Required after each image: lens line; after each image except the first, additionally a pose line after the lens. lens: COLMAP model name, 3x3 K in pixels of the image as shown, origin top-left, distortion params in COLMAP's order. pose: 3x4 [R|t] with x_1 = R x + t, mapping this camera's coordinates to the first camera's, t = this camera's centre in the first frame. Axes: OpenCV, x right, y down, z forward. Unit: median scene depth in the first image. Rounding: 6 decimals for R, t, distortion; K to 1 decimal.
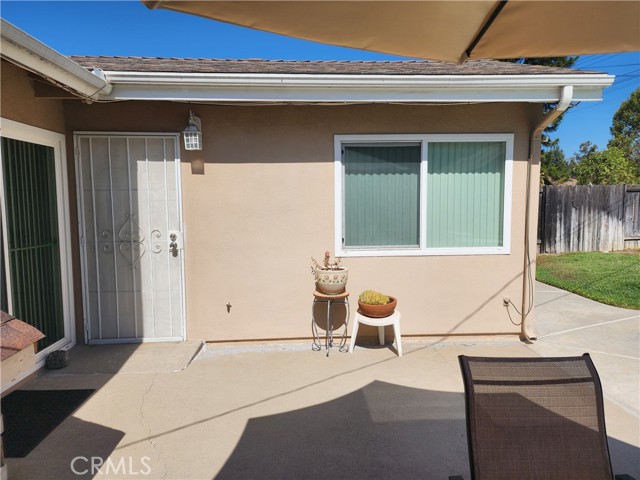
lens RADIAL K [[426.1, 0, 320.0], [0, 426.1, 240.0], [0, 0, 1]] dist [-0.000831, -0.003832]
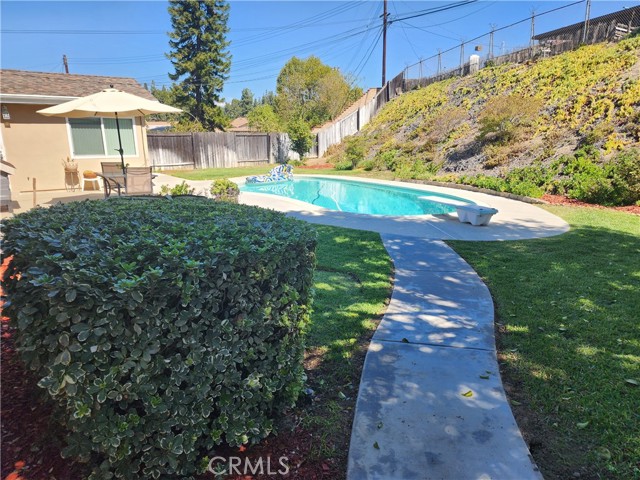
lens RADIAL K [[422.6, 0, 347.6], [0, 422.6, 243.2], [0, 0, 1]] dist [-0.002458, -0.004233]
pose [[0.788864, -0.136572, 0.599201, -0.100789], [0.050475, 0.986099, 0.158304, 0.090521], [-0.612492, -0.094635, 0.784792, -0.882338]]
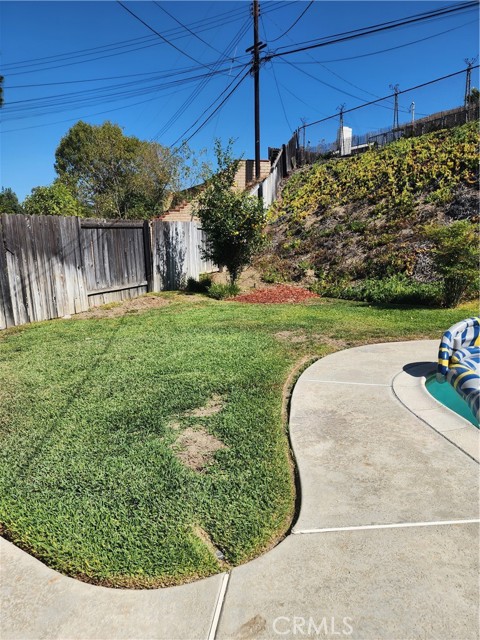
lens RADIAL K [[426.1, 0, 240.0], [0, 426.1, 320.0], [0, 0, 1]] dist [-0.000831, -0.003832]
pose [[0.558505, -0.157253, 0.814459, 0.273776], [0.092481, 0.987549, 0.127254, -0.028070], [-0.824330, 0.004250, 0.566094, 0.391613]]
